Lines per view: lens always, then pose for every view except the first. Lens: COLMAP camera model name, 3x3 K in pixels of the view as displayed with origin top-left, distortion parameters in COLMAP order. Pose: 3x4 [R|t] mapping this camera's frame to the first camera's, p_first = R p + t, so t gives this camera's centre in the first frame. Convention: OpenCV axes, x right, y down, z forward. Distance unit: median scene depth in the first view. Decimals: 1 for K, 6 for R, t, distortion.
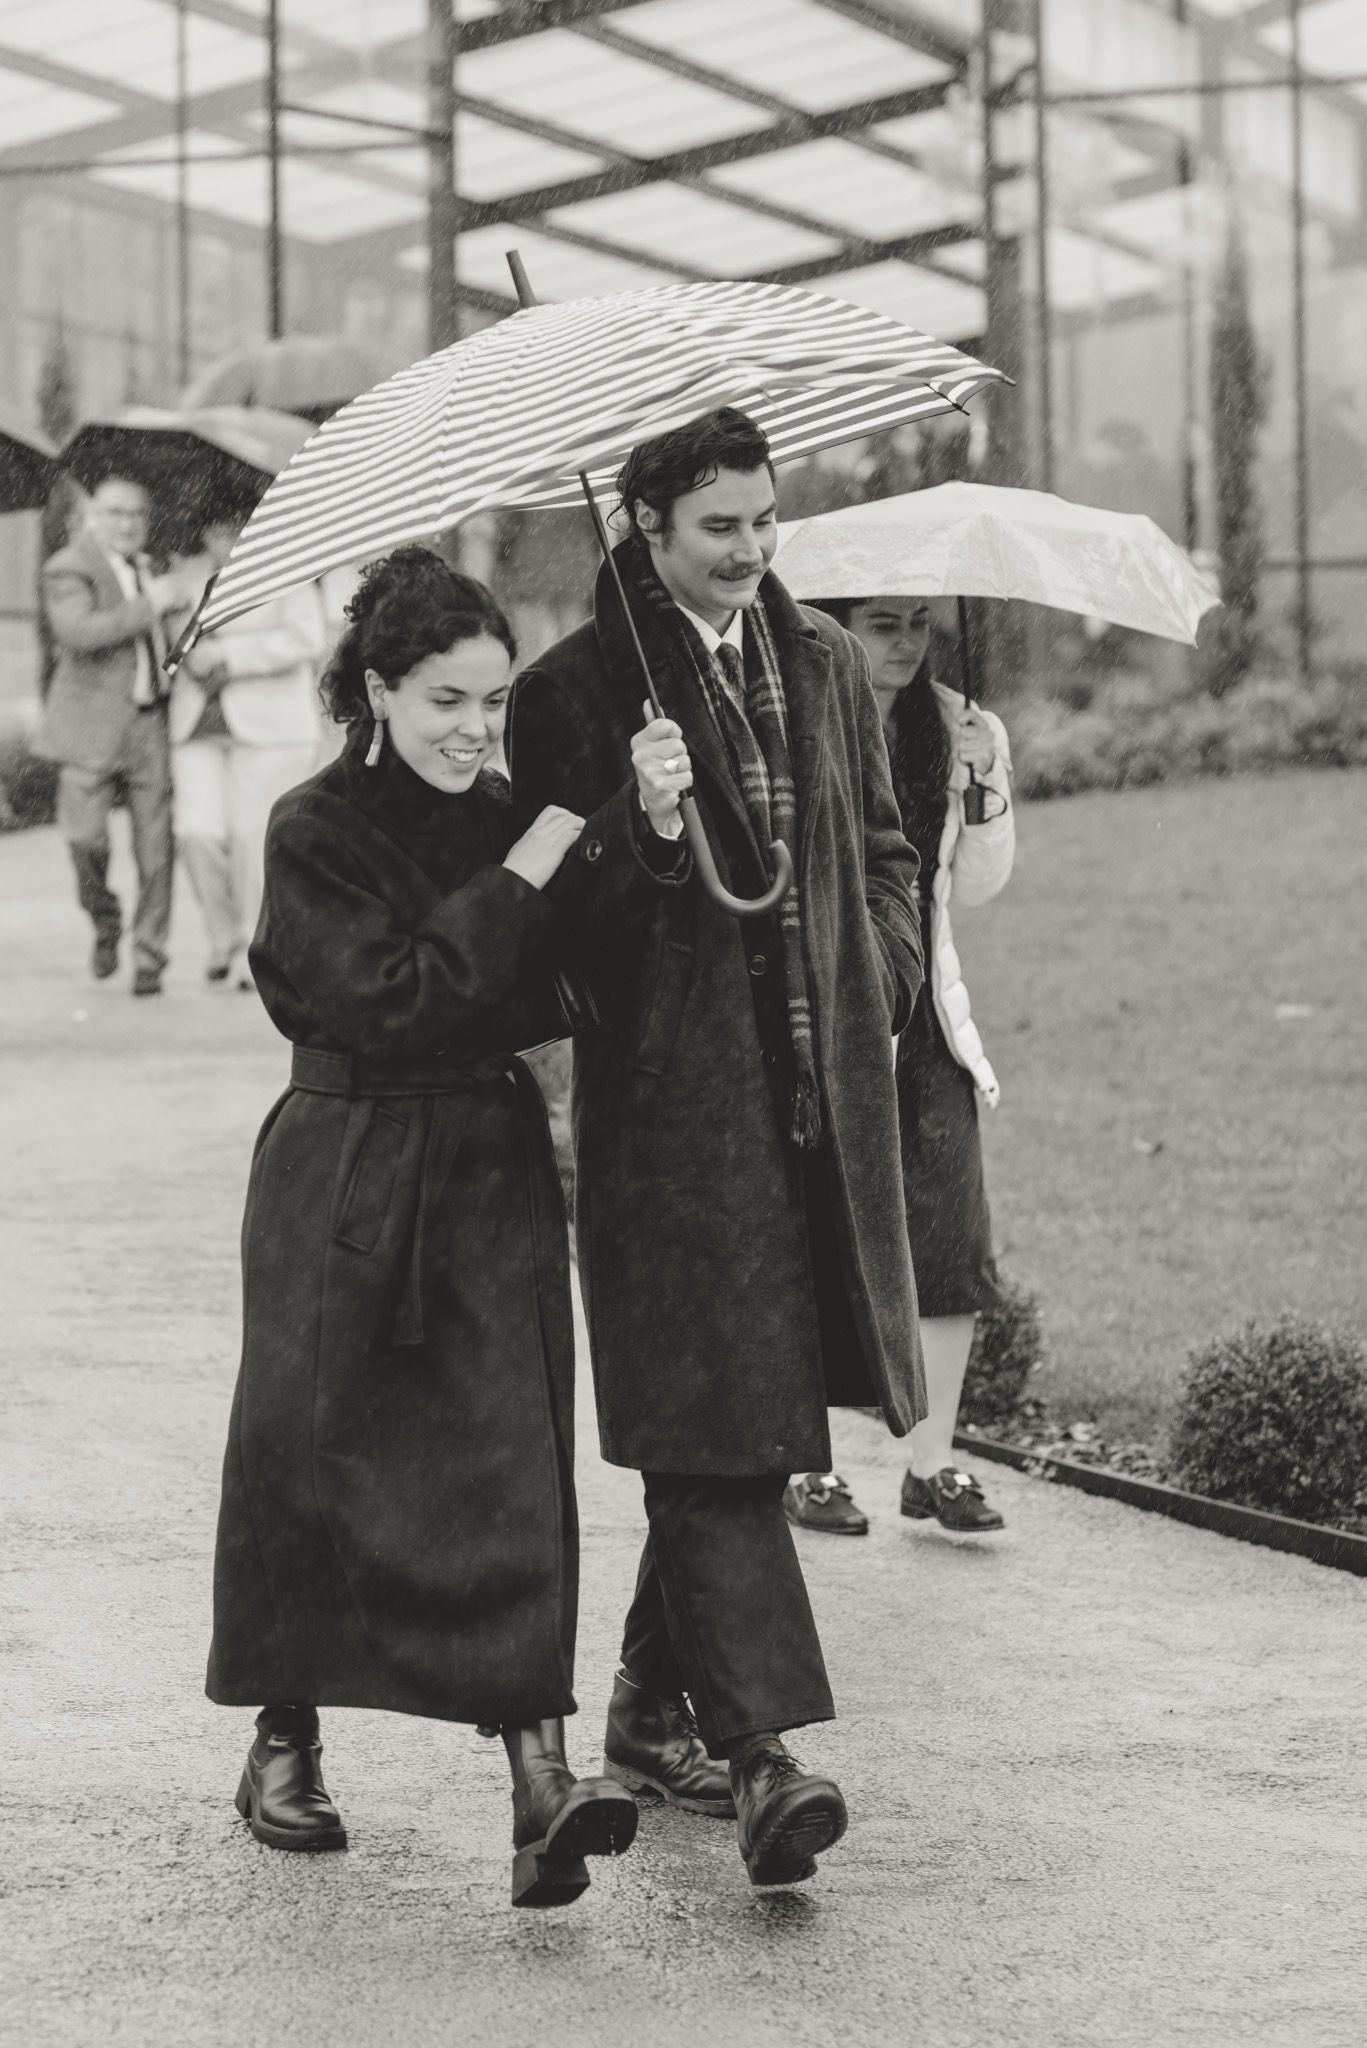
lens RADIAL K [[4681.3, 0, 681.6], [0, 4681.3, 780.2], [0, 0, 1]] dist [0.100905, -0.452017]
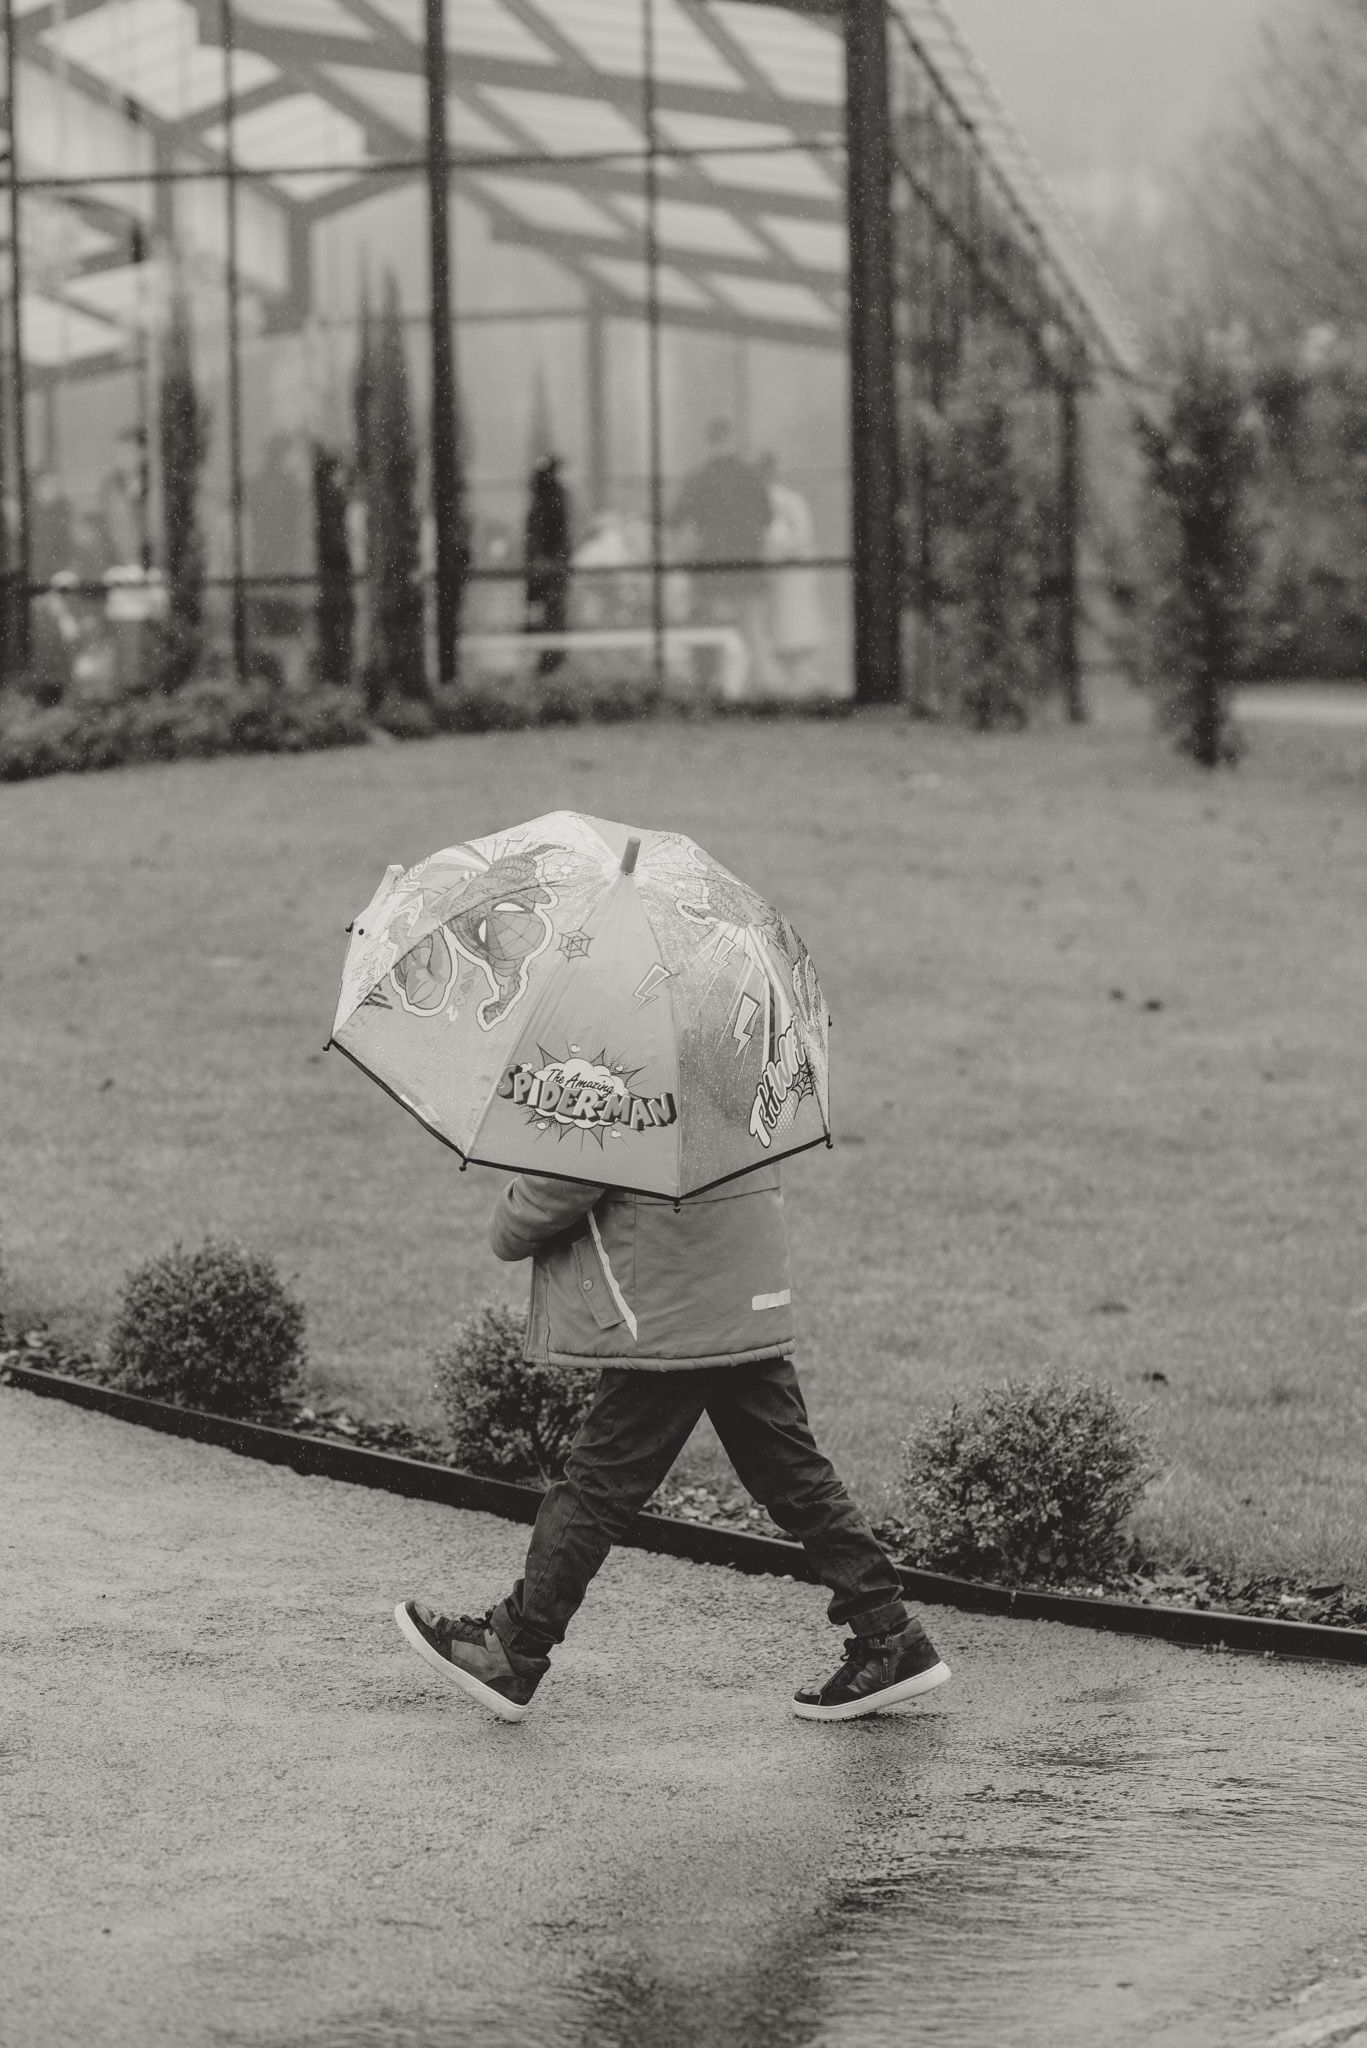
lens RADIAL K [[4681.3, 0, 681.6], [0, 4681.3, 780.2], [0, 0, 1]] dist [0.100905, -0.452017]
pose [[0.970742, -0.005490, 0.240064, -0.033513], [0.005239, 0.999985, 0.001684, 0.002253], [-0.240069, -0.000377, 0.970756, -0.136098]]
